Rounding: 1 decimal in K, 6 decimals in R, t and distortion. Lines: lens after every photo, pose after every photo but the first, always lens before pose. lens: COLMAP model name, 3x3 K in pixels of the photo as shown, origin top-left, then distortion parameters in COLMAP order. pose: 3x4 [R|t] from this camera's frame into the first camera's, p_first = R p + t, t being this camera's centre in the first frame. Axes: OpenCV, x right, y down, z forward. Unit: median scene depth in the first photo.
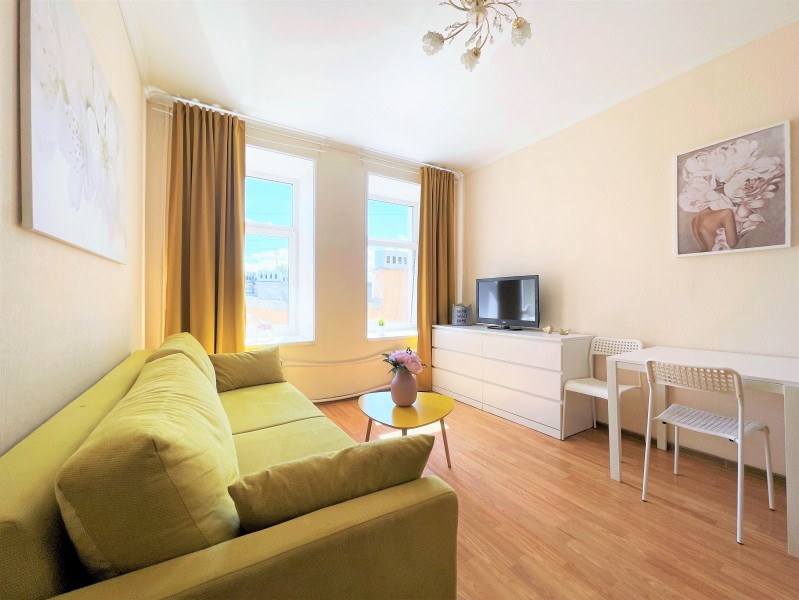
lens RADIAL K [[321.9, 0, 398.9], [0, 321.9, 300.5], [0, 0, 1]] dist [-0.001743, -0.000120]
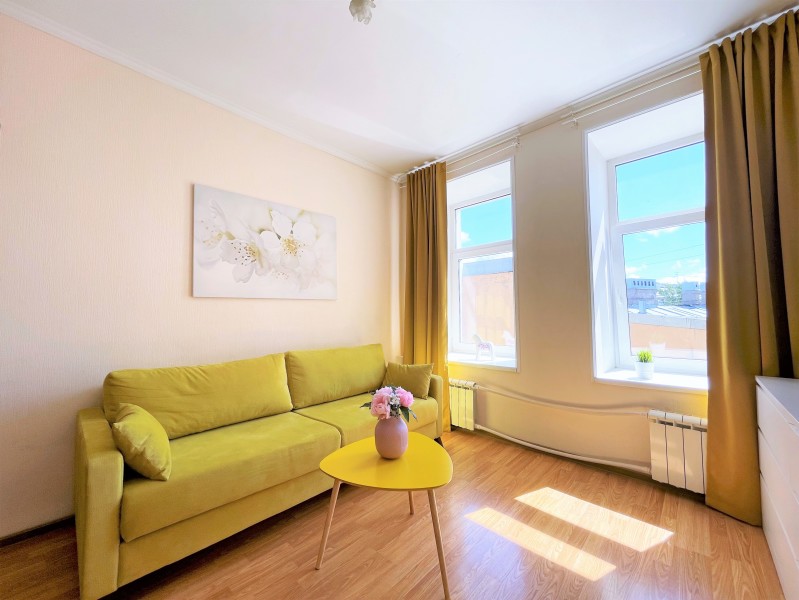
lens RADIAL K [[321.9, 0, 399.5], [0, 321.9, 299.7], [0, 0, 1]] dist [-0.001743, -0.000120]
pose [[0.264795, -0.053346, -0.962828, 0.587365], [0.007636, 0.998553, -0.053226, -0.012367], [0.964274, 0.006742, 0.264819, 0.589048]]
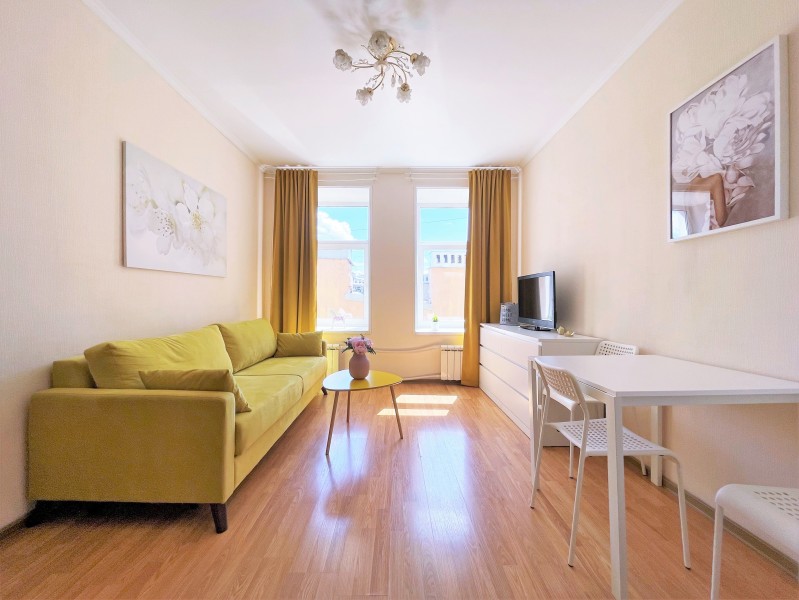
lens RADIAL K [[321.9, 0, 398.9], [0, 321.9, 300.0], [0, 0, 1]] dist [-0.001743, -0.000120]
pose [[0.854025, 0.002624, -0.520226, 0.600345], [-0.004870, 0.999984, -0.002951, 0.010281], [0.520209, 0.005054, 0.854024, -0.013362]]
